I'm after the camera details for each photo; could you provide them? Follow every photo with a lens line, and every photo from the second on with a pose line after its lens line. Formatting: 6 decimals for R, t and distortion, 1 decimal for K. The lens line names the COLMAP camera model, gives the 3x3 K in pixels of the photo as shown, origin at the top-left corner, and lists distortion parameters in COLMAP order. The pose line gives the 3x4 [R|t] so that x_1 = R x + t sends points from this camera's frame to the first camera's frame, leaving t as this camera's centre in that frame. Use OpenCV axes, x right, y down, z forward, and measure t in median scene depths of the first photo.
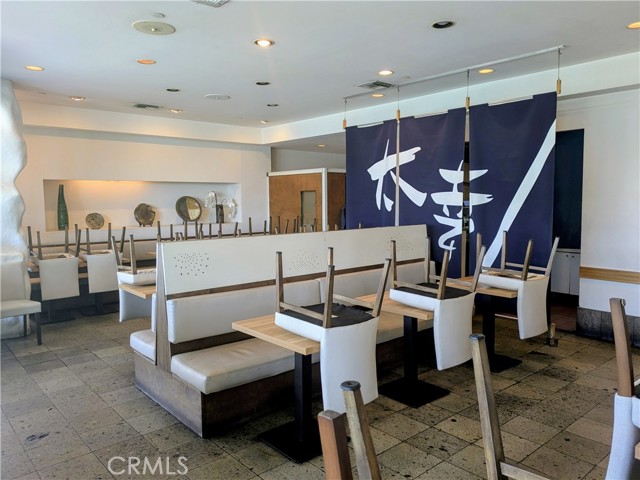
lens RADIAL K [[481.7, 0, 319.6], [0, 481.7, 231.4], [0, 0, 1]] dist [0.055542, -0.042128]
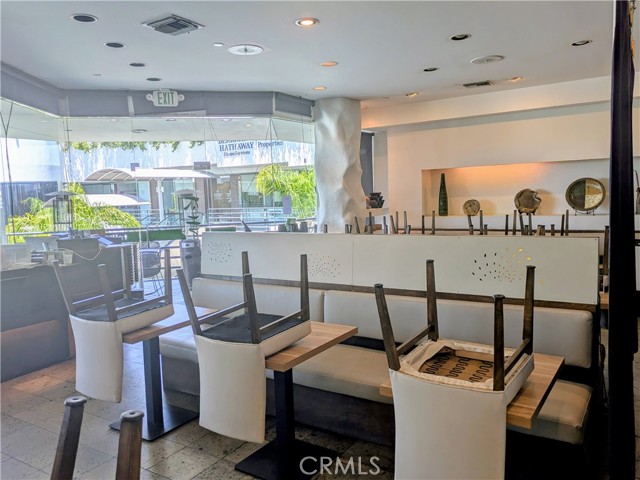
lens RADIAL K [[521.1, 0, 319.2], [0, 521.1, 216.6], [0, 0, 1]] dist [0.000191, -0.001228]
pose [[0.267984, 0.039966, -0.962594, 0.493160], [-0.025833, 0.999078, 0.034289, -0.033297], [0.963077, 0.015678, 0.268770, 0.438528]]
